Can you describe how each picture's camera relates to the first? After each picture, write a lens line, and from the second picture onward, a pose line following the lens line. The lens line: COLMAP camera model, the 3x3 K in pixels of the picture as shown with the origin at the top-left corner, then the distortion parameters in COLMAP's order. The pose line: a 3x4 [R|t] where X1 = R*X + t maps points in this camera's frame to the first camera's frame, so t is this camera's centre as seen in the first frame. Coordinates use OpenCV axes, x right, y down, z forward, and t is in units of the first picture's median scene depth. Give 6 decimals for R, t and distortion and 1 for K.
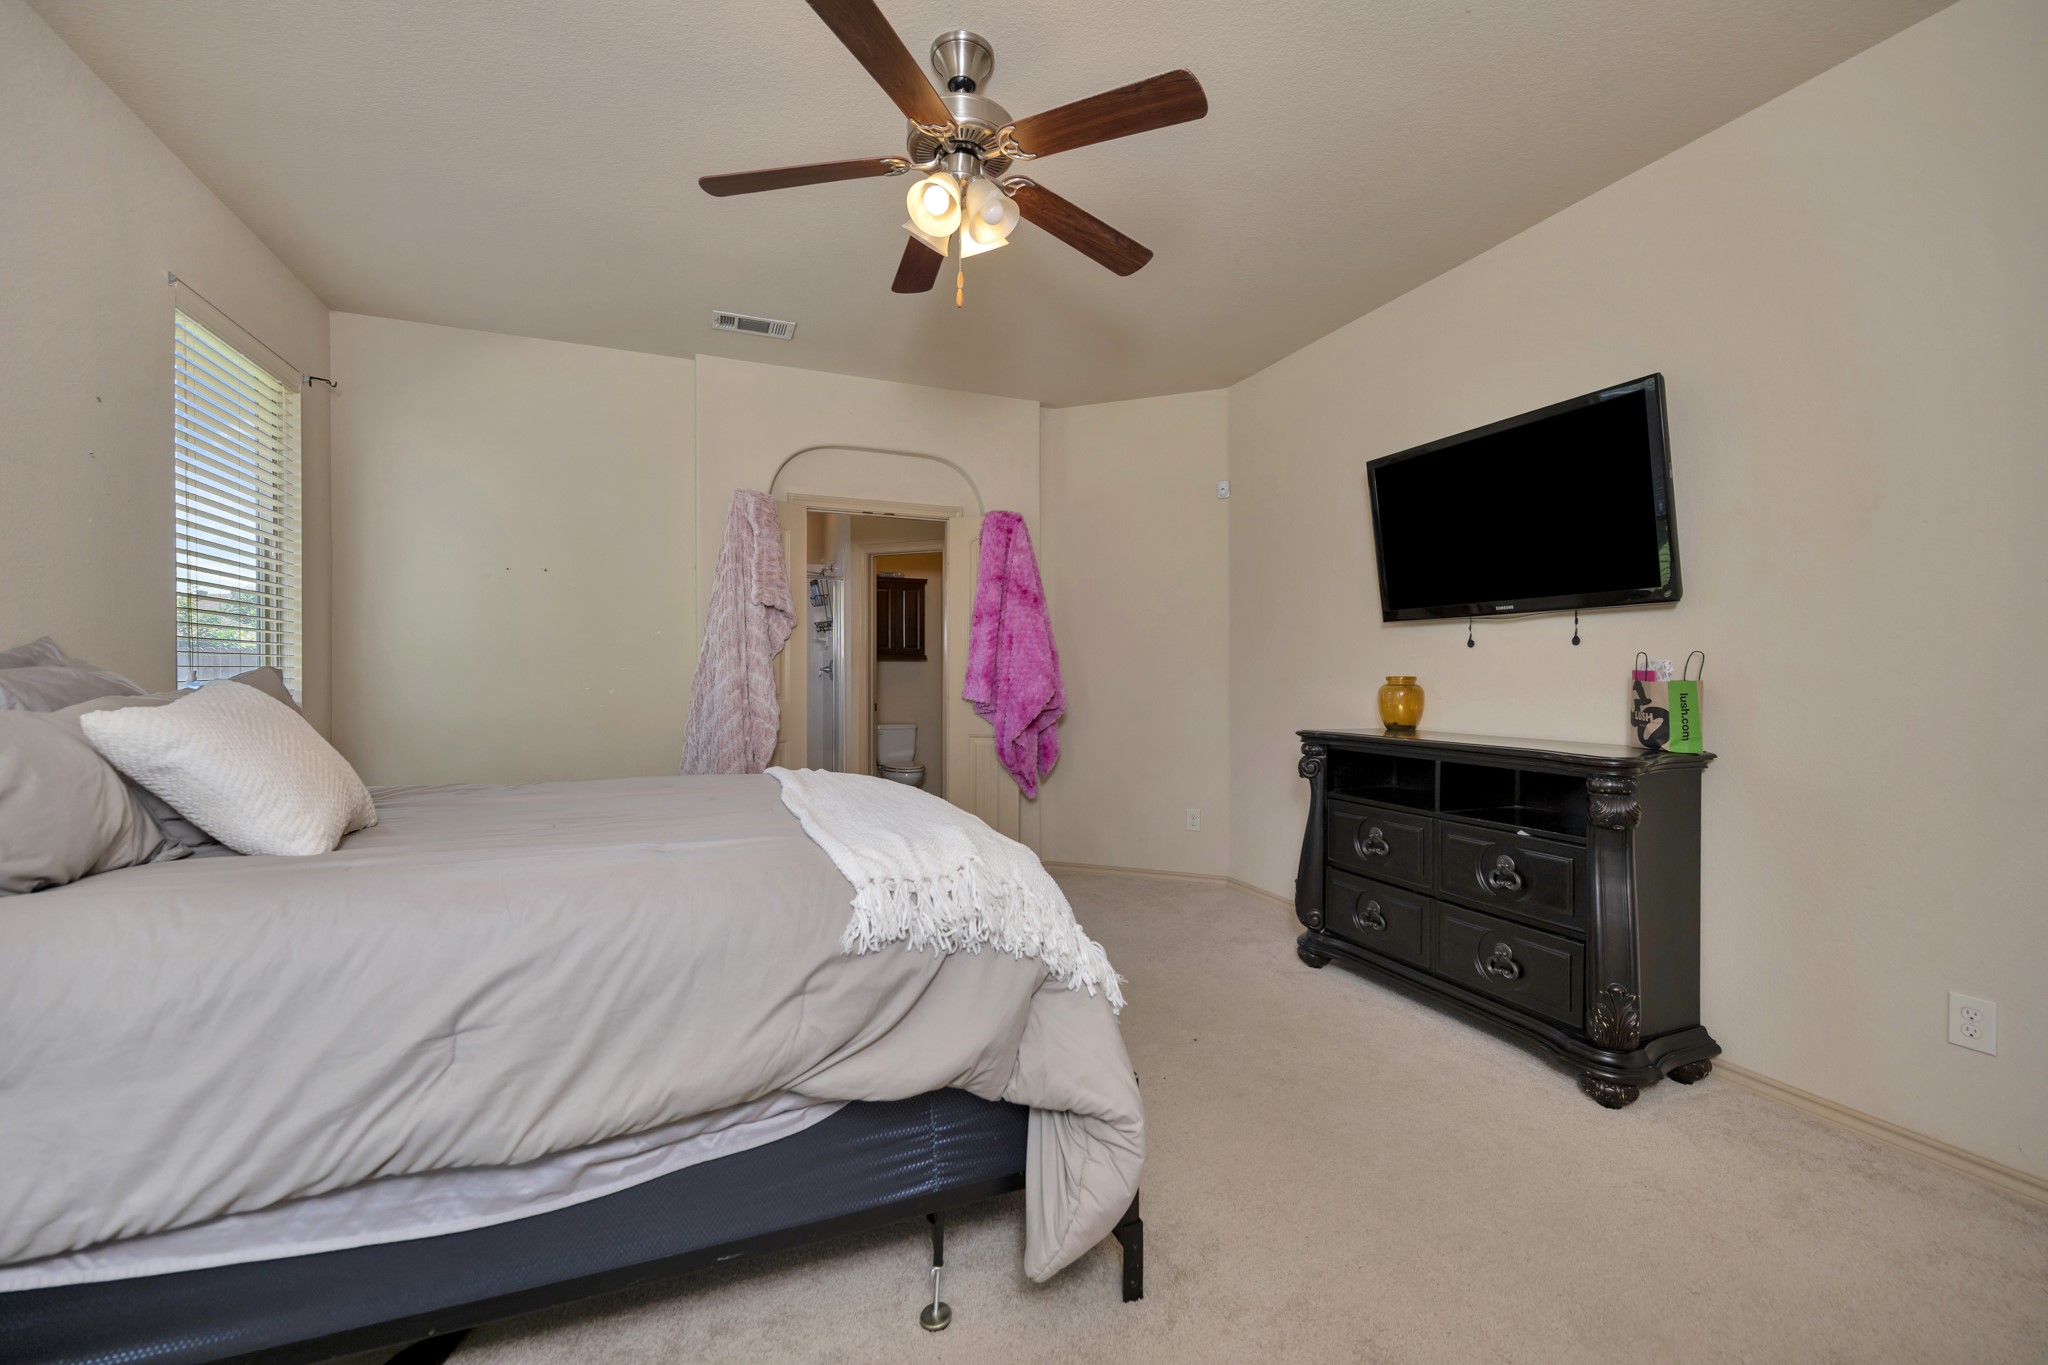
lens RADIAL K [[824.5, 0, 1029.5], [0, 824.5, 681.1], [0, 0, 1]] dist [0.000246, -0.000073]
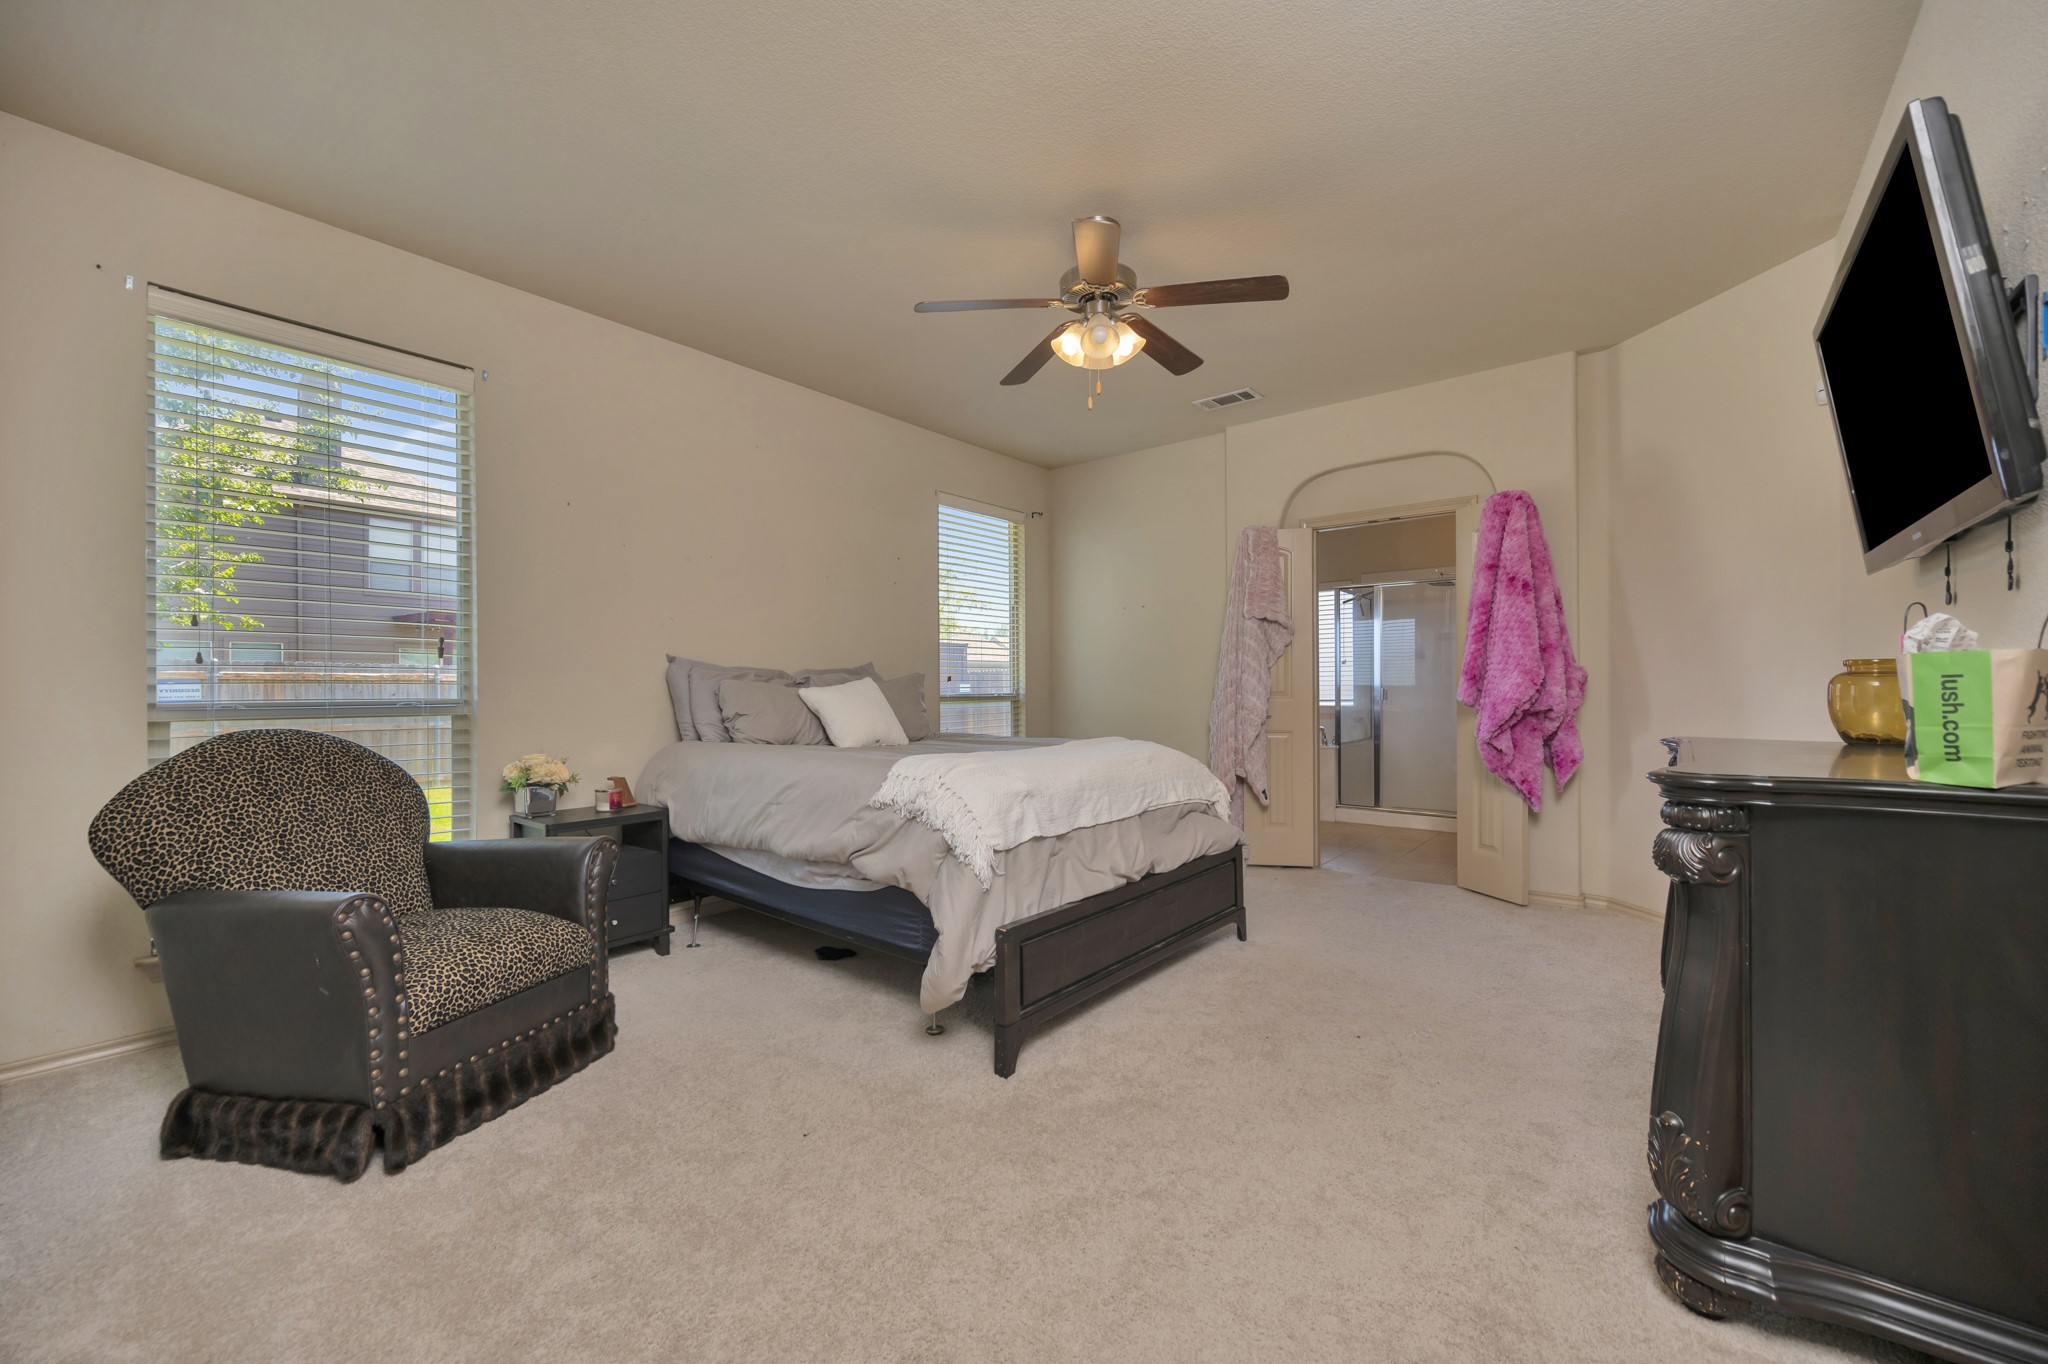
lens RADIAL K [[804.8, 0, 1029.4], [0, 804.8, 682.6], [0, 0, 1]] dist [-0.007545, 0.000014]
pose [[0.478419, -0.007627, -0.878099, 0.603617], [-0.001422, 0.999954, -0.009460, 0.016484], [0.878131, 0.005775, 0.478386, 0.141727]]
